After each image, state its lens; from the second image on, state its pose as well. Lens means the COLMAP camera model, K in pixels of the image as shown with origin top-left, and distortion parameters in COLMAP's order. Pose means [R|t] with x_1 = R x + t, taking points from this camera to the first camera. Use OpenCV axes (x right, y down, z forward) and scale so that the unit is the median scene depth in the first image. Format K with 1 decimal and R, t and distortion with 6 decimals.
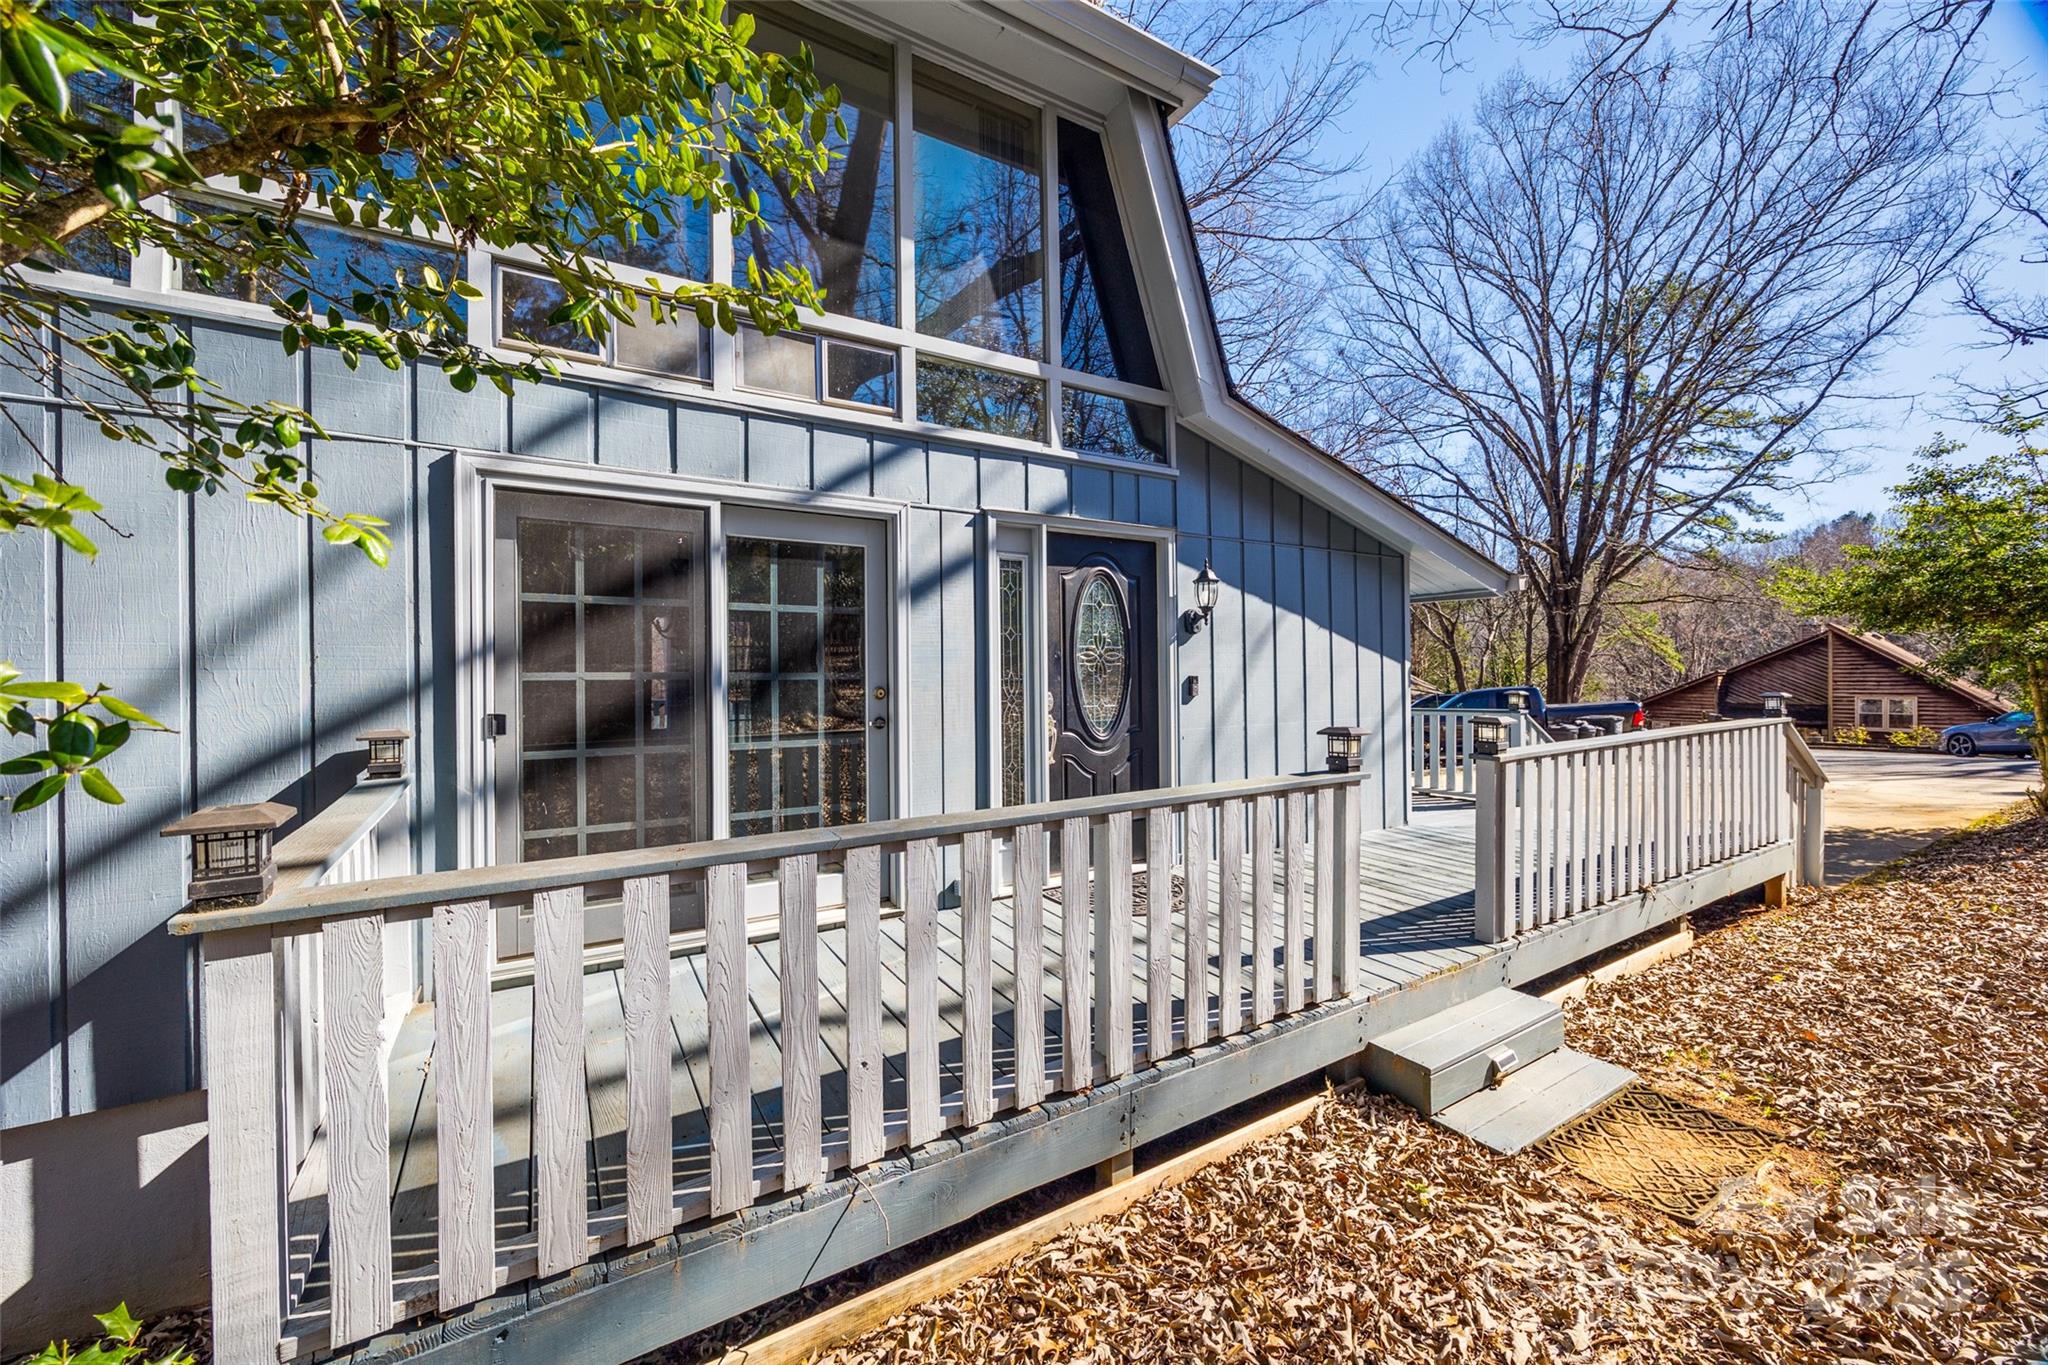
lens RADIAL K [[785.6, 0, 1015.4], [0, 785.6, 676.0], [0, 0, 1]] dist [0.000251, 0.000079]
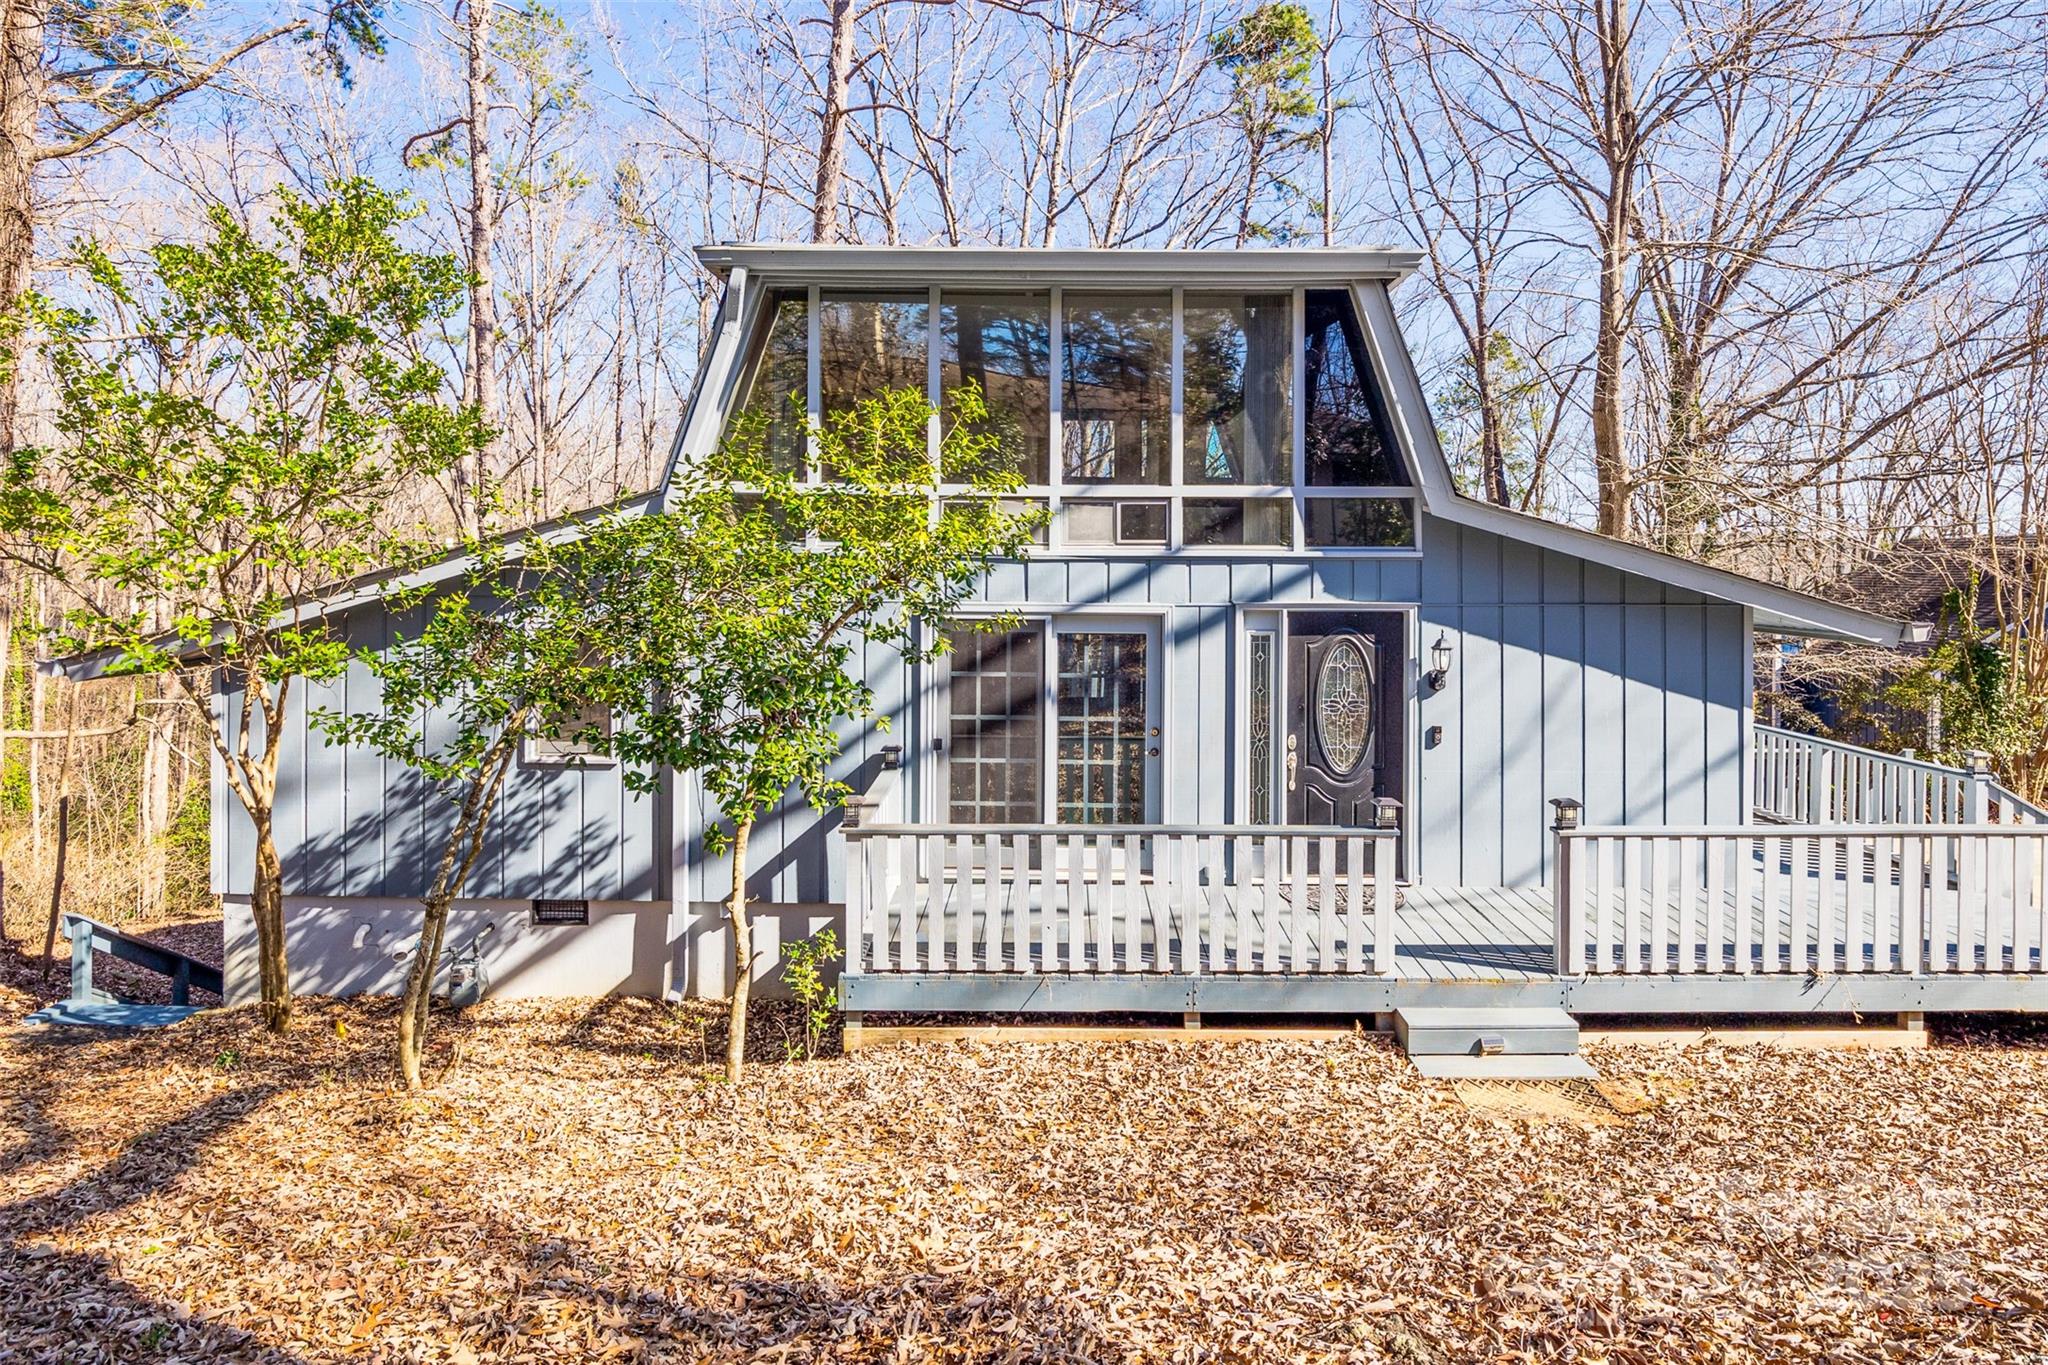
lens RADIAL K [[1001.3, 0, 1024.0], [0, 1001.3, 599.2], [0, 0, 1]] dist [-0.017743, -0.000709]
pose [[0.853360, 0.016028, -0.521076, 0.592564], [-0.017687, 0.999842, 0.001788, -0.226200], [0.521022, 0.007691, 0.853508, -0.734327]]
